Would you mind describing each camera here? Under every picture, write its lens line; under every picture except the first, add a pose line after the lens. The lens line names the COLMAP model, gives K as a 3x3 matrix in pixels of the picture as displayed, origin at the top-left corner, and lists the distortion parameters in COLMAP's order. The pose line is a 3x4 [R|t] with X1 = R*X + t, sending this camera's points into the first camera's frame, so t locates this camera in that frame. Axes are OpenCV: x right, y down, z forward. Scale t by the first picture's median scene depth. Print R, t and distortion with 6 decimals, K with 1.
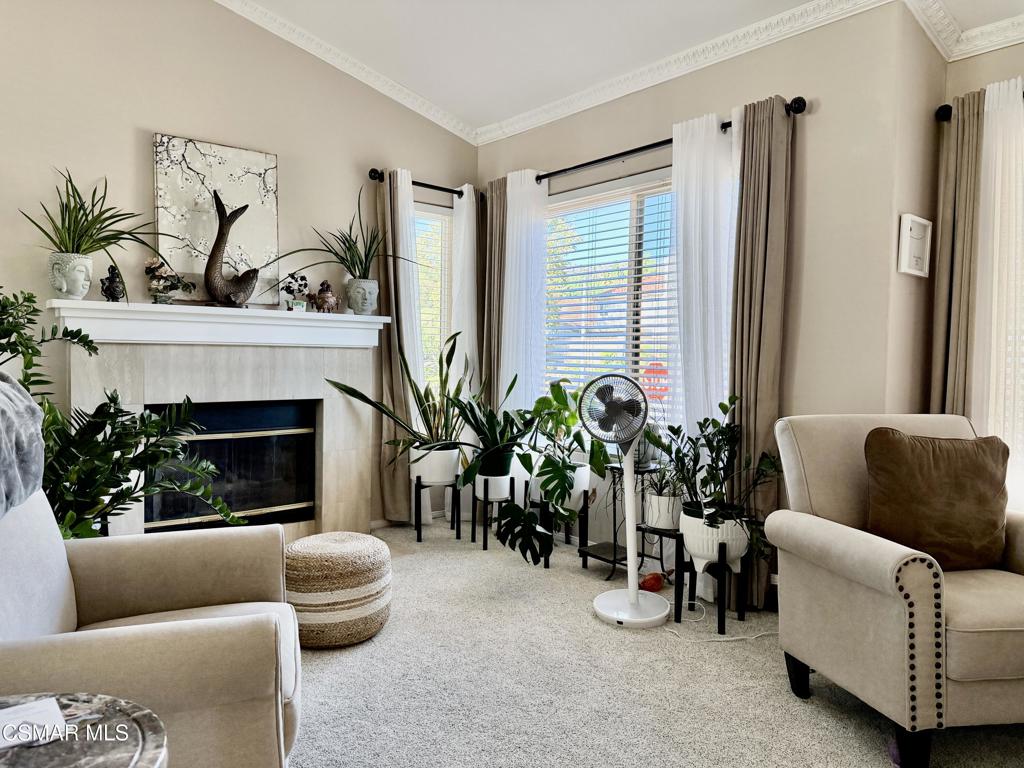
lens RADIAL K [[714.2, 0, 511.0], [0, 714.2, 387.8], [0, 0, 1]] dist [0.098642, -0.145818]
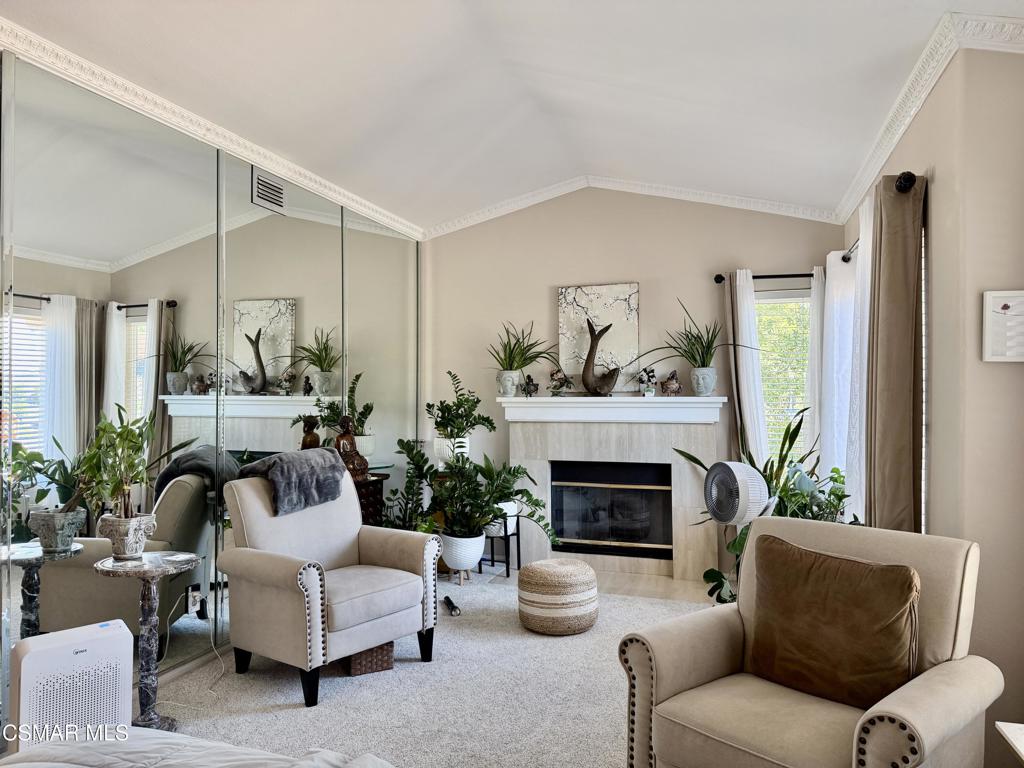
lens RADIAL K [[714.2, 0, 511.0], [0, 714.2, 387.8], [0, 0, 1]] dist [0.098642, -0.145818]
pose [[0.549610, -0.022121, -0.835128, 0.681135], [-0.027366, 0.998636, -0.044461, -0.057468], [0.834973, 0.047291, 0.548255, 0.068991]]
